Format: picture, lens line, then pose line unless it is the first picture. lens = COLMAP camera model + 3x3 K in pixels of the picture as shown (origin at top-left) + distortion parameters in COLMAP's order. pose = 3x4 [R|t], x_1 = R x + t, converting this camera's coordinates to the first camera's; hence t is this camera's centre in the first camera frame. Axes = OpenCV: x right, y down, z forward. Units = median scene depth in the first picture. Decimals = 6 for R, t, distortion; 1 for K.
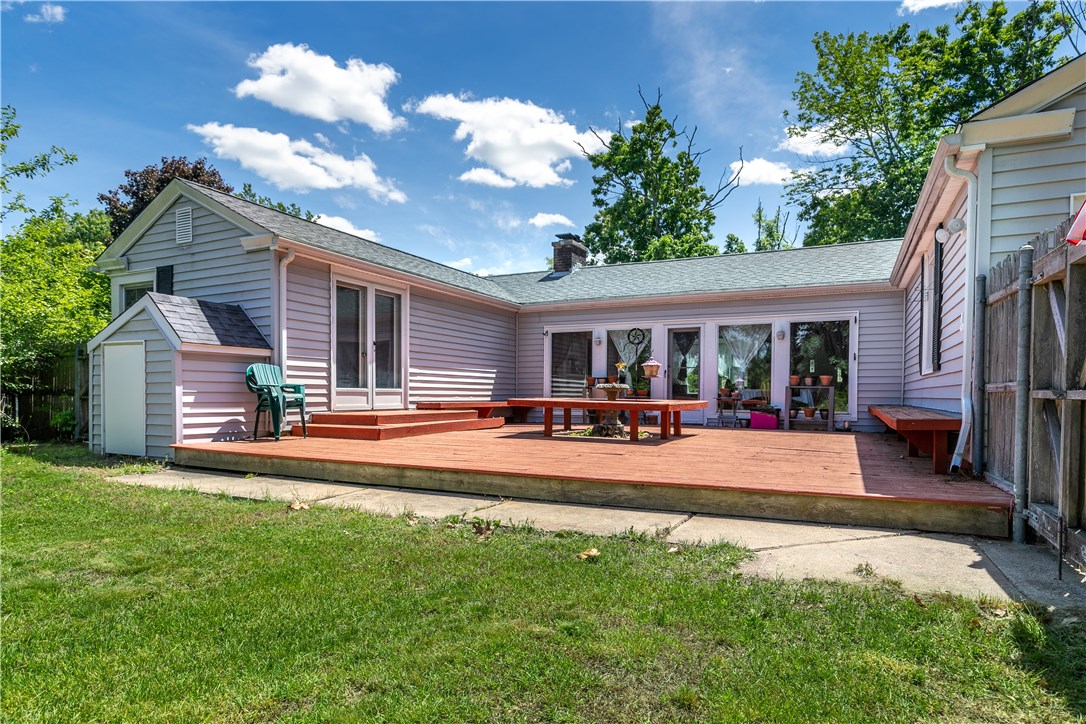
lens RADIAL K [[622.6, 0, 544.0], [0, 622.6, 400.9], [0, 0, 1]] dist [-0.000199, -0.000479]
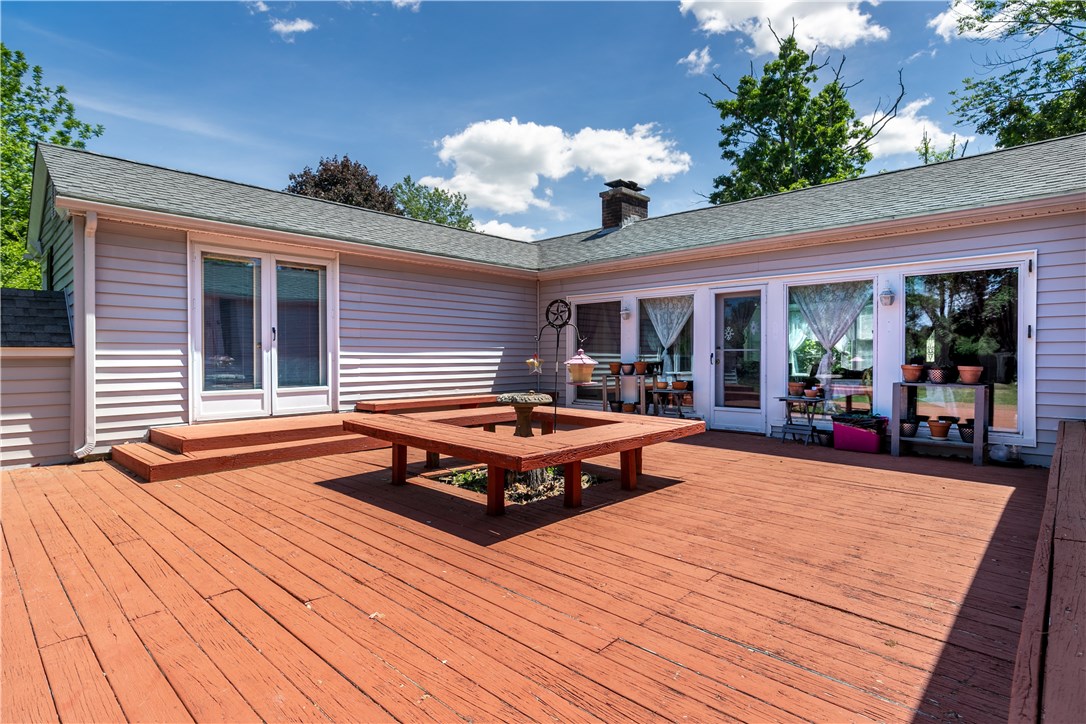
lens RADIAL K [[567.8, 0, 544.1], [0, 567.8, 357.4], [0, 0, 1]] dist [-0.001740, -0.000342]
pose [[0.955118, -0.007340, -0.296133, 0.219860], [0.005181, 0.999954, -0.008074, -0.043686], [0.296179, 0.006177, 0.955112, 0.360828]]
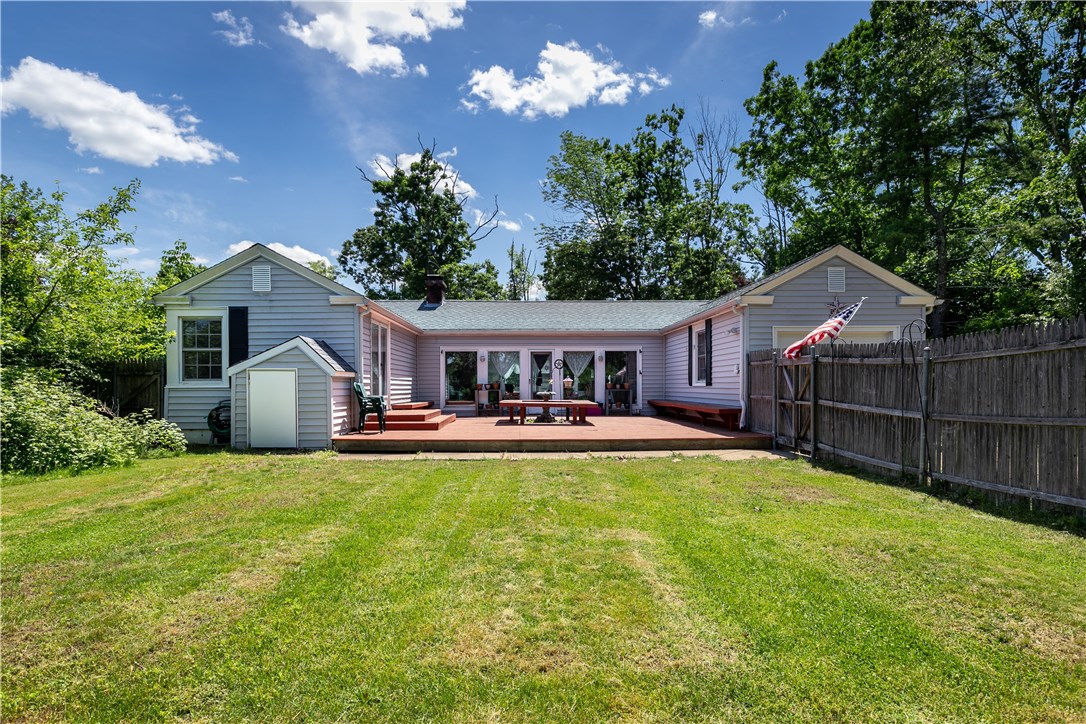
lens RADIAL K [[598.9, 0, 540.0], [0, 598.9, 387.3], [0, 0, 1]] dist [0.000049, -0.000123]
pose [[0.883186, -0.010296, 0.468909, -0.507865], [0.013667, 0.999899, -0.003786, -0.025381], [-0.468823, 0.009752, 0.883238, -0.330343]]
